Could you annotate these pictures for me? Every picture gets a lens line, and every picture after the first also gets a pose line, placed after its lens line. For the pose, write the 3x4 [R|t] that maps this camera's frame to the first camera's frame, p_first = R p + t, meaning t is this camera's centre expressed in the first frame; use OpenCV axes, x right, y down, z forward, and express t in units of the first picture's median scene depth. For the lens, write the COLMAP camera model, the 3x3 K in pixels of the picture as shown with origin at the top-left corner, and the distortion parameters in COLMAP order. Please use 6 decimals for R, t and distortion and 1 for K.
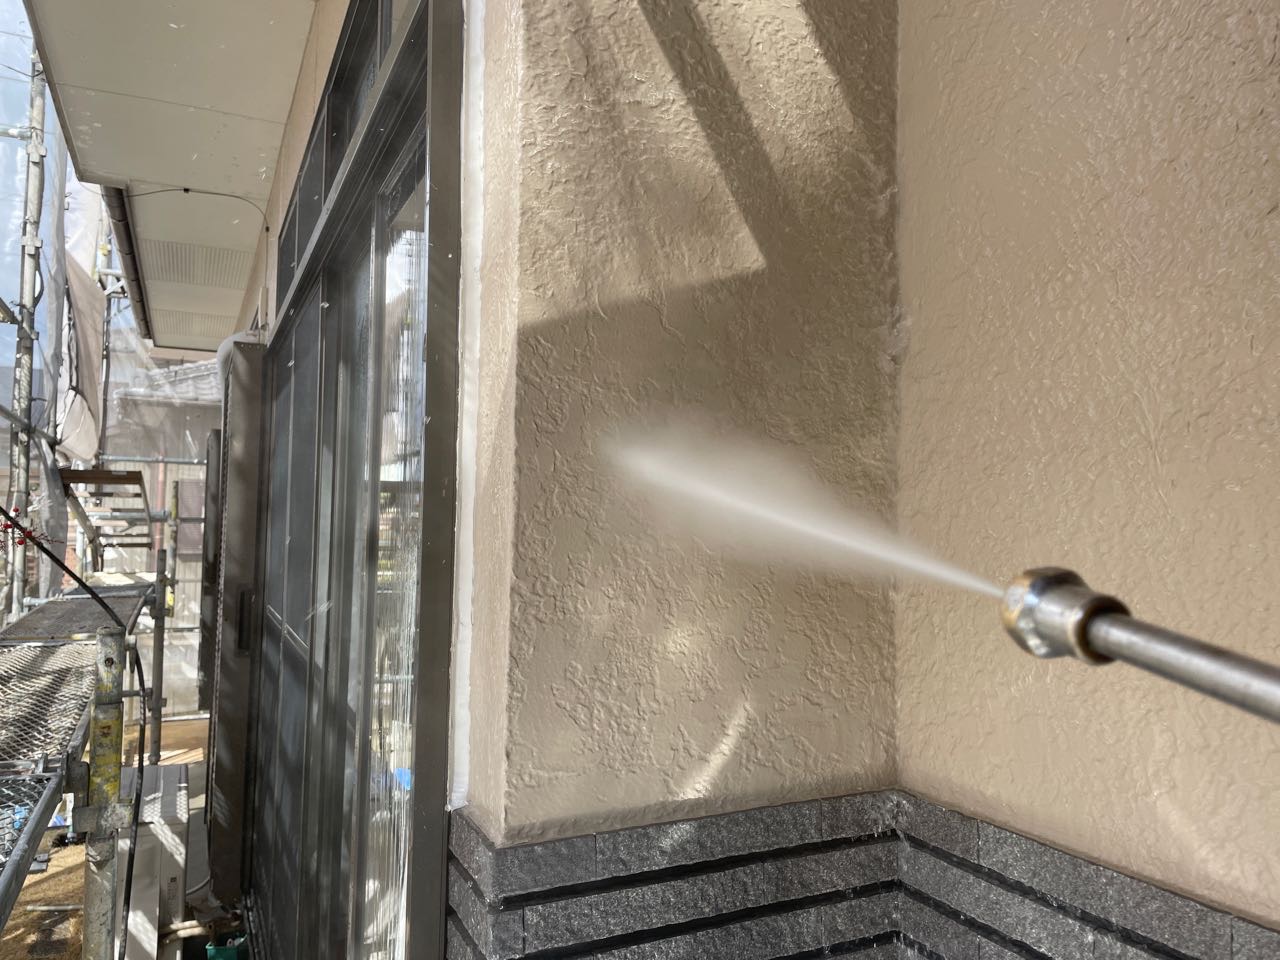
lens RADIAL K [[966.6, 0, 655.9], [0, 966.6, 483.8], [0, 0, 1]] dist [0.087499, -0.116607]
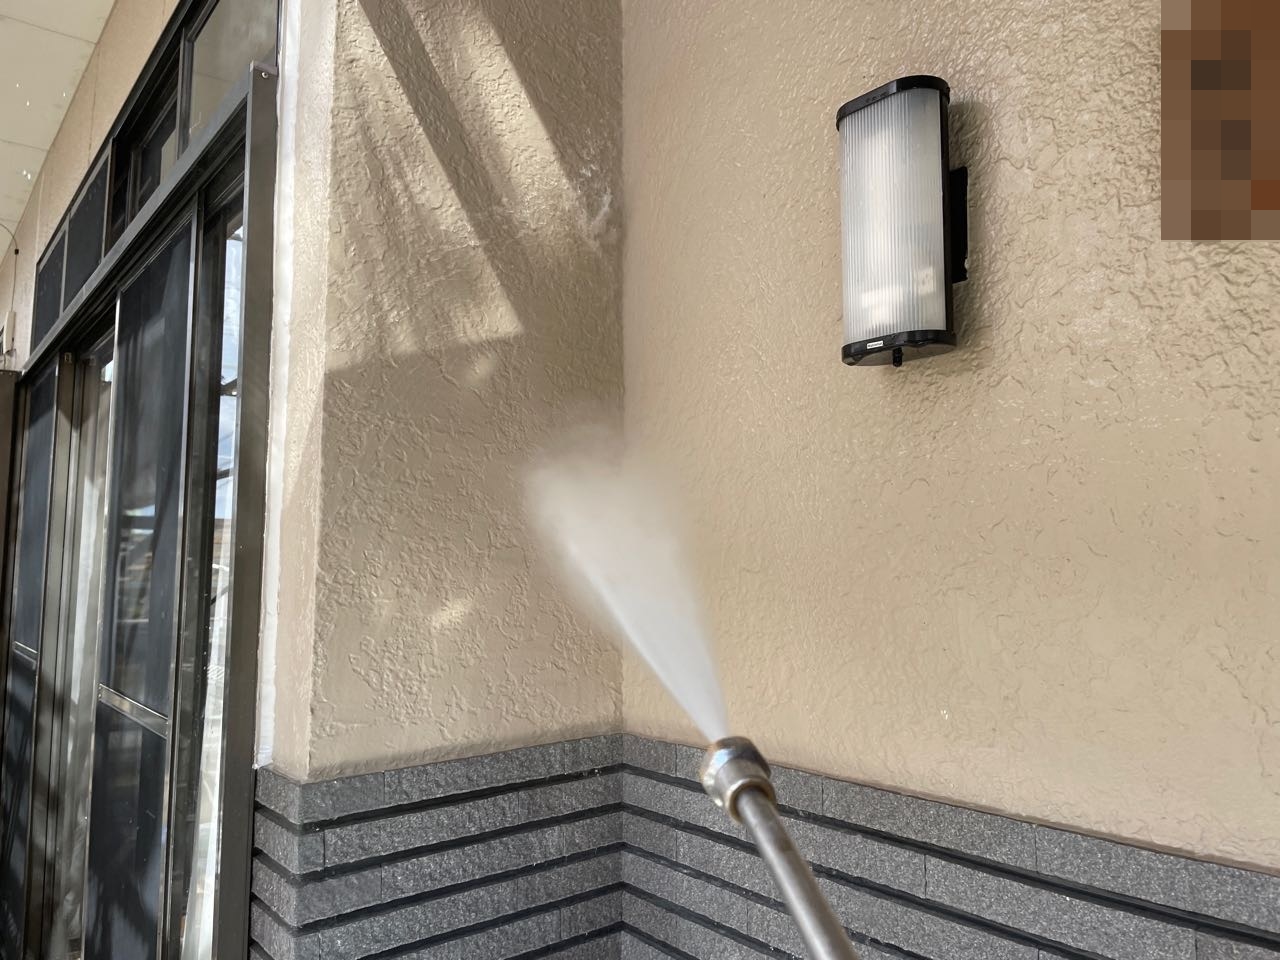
lens RADIAL K [[966.6, 0, 655.9], [0, 966.6, 483.8], [0, 0, 1]] dist [0.087499, -0.116607]
pose [[0.974394, 0.007163, 0.224733, -0.005323], [0.001892, 0.999196, -0.040051, 0.034478], [-0.224839, 0.039451, 0.973597, -0.318911]]
